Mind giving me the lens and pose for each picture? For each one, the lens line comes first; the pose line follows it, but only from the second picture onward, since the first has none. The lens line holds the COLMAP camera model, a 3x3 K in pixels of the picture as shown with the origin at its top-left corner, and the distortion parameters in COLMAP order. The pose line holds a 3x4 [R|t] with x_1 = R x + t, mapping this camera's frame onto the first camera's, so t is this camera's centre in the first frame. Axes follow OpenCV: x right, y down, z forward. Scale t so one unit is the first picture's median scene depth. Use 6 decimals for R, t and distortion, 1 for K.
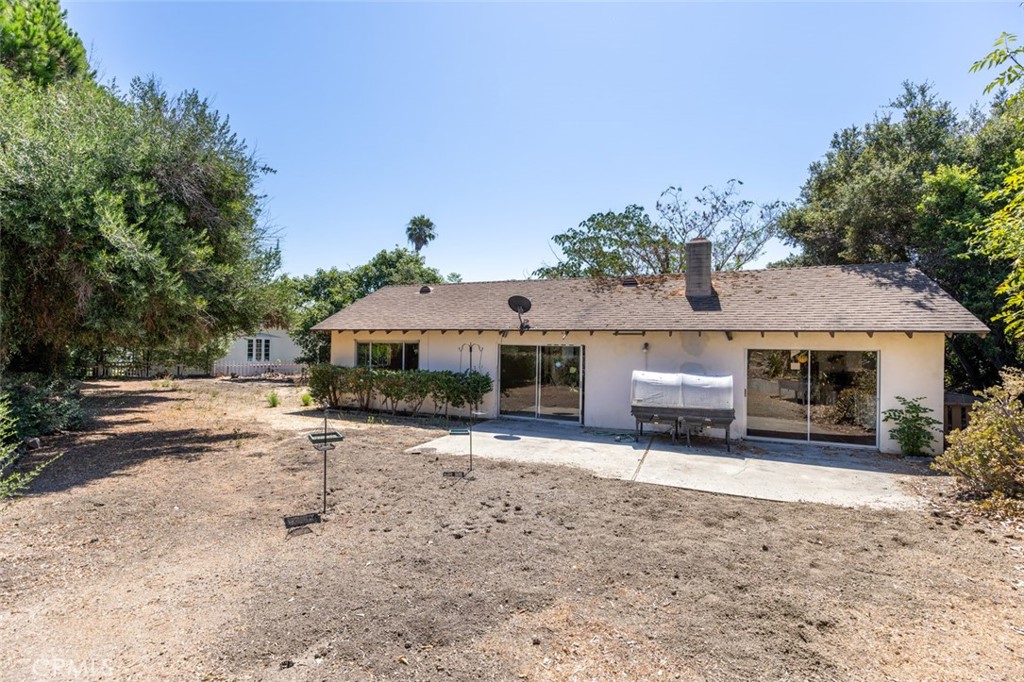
lens RADIAL K [[458.9, 0, 514.5], [0, 458.9, 340.9], [0, 0, 1]] dist [0.005109, 0.000687]
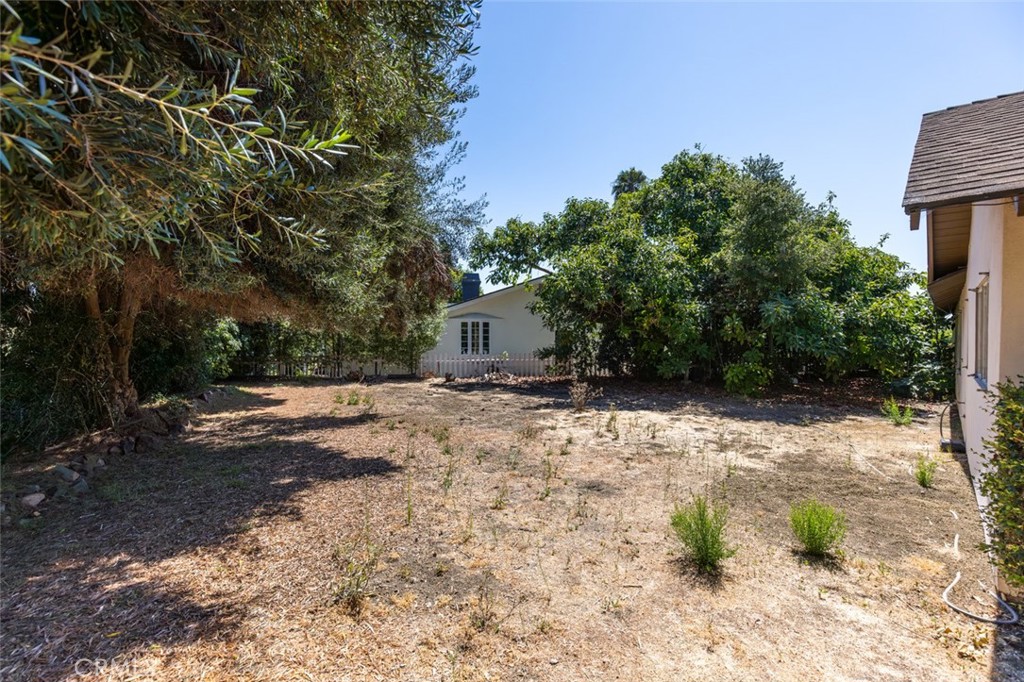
lens RADIAL K [[458.9, 0, 511.2], [0, 458.9, 340.6], [0, 0, 1]] dist [0.005109, 0.000687]
pose [[0.938293, -0.011807, -0.345638, -0.298845], [0.018832, 0.999679, 0.016972, 0.015061], [0.345327, -0.022434, 0.938214, 0.421027]]
